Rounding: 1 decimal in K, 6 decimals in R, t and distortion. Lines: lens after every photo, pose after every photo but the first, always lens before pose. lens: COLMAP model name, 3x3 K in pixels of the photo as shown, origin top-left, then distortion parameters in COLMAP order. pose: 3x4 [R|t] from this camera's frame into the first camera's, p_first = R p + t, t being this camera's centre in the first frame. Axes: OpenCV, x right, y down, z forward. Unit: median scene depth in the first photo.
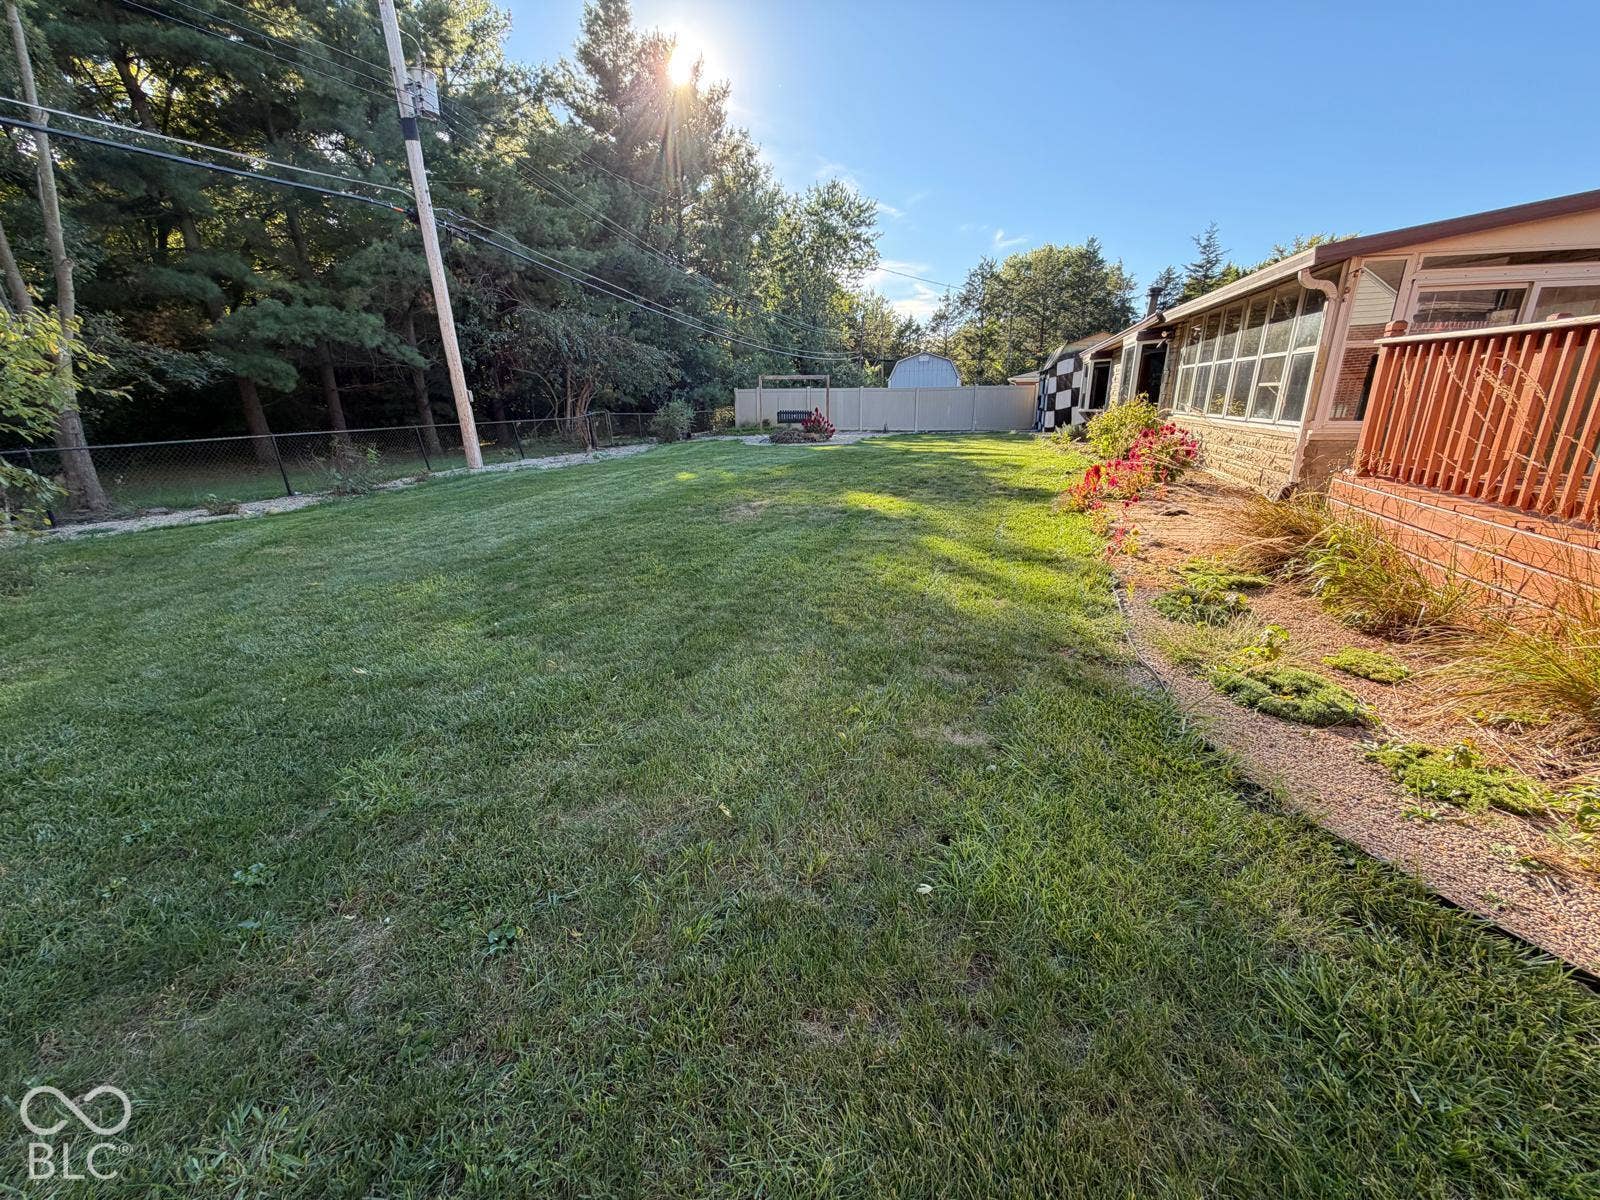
lens RADIAL K [[638.1, 0, 796.3], [0, 638.1, 597.3], [0, 0, 1]] dist [-0.000737, -0.000138]
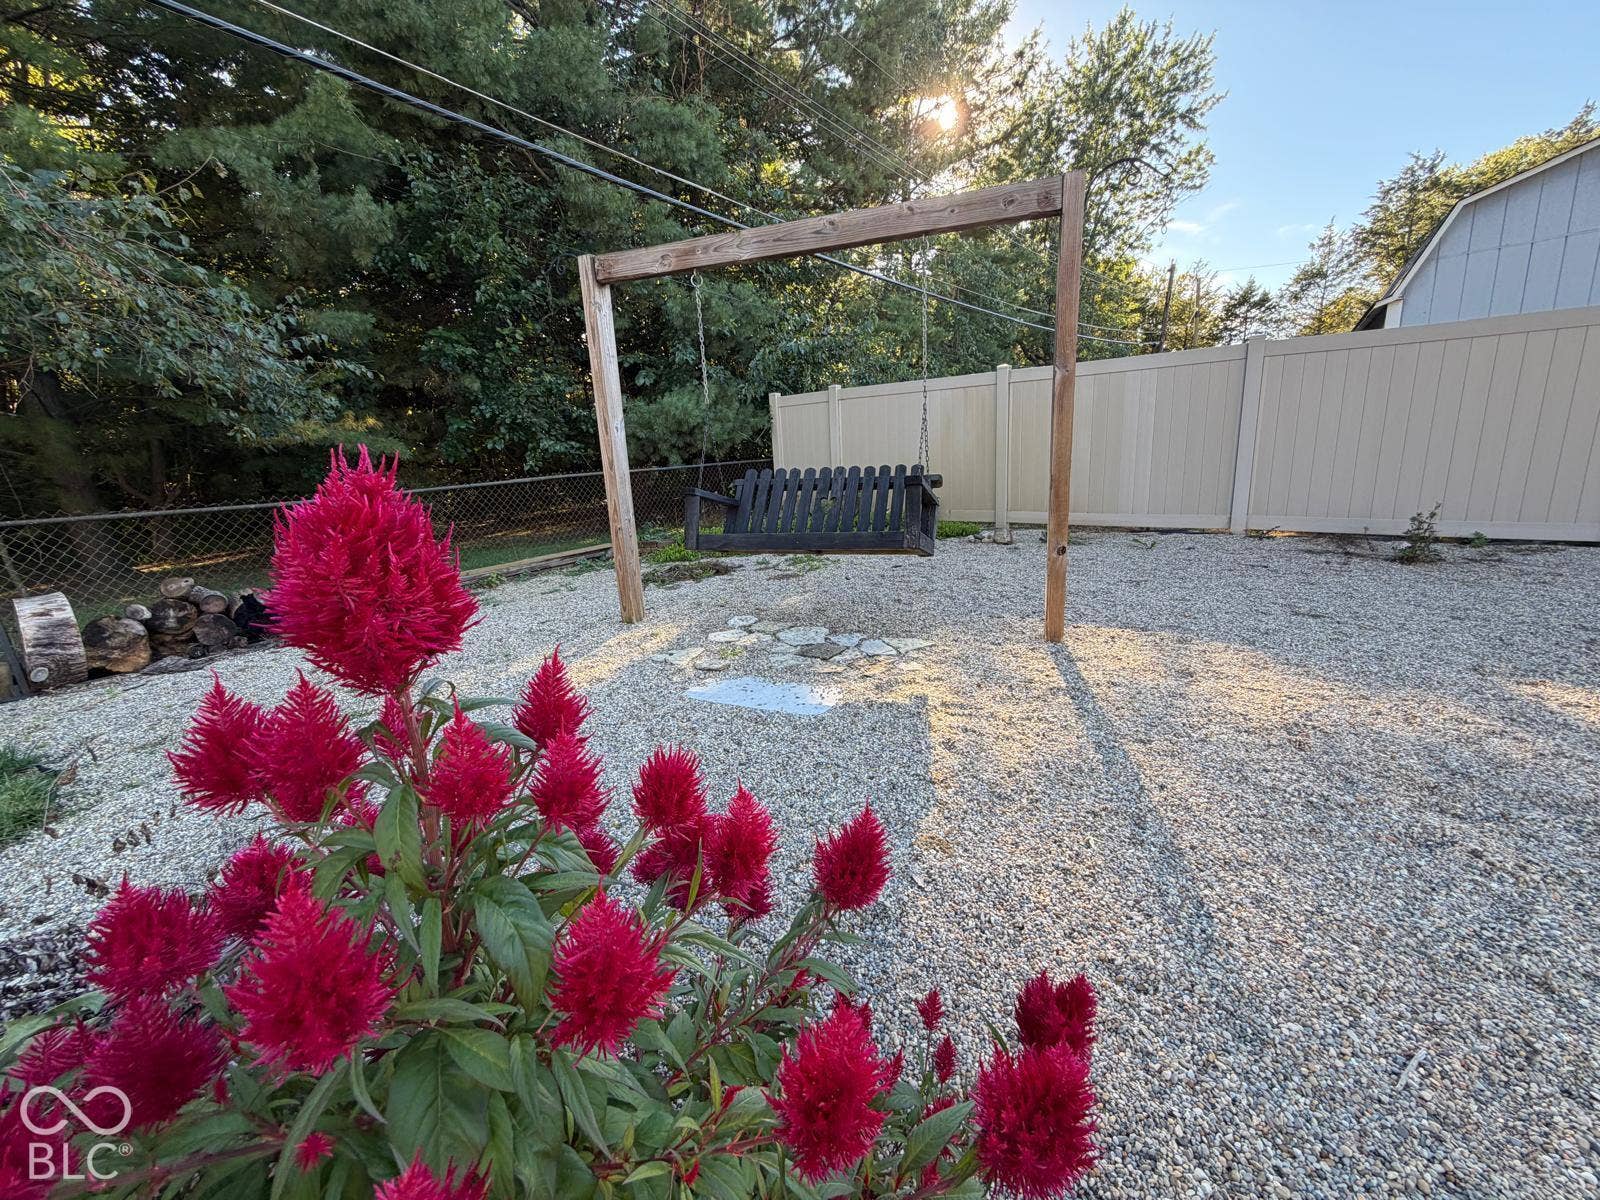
lens RADIAL K [[638.1, 0, 796.1], [0, 638.1, 598.3], [0, 0, 1]] dist [-0.000737, -0.000138]
pose [[0.926912, 0.044368, -0.372647, 0.021573], [-0.063159, 0.997266, -0.038365, -0.111917], [0.369926, 0.059098, 0.927180, 0.374469]]
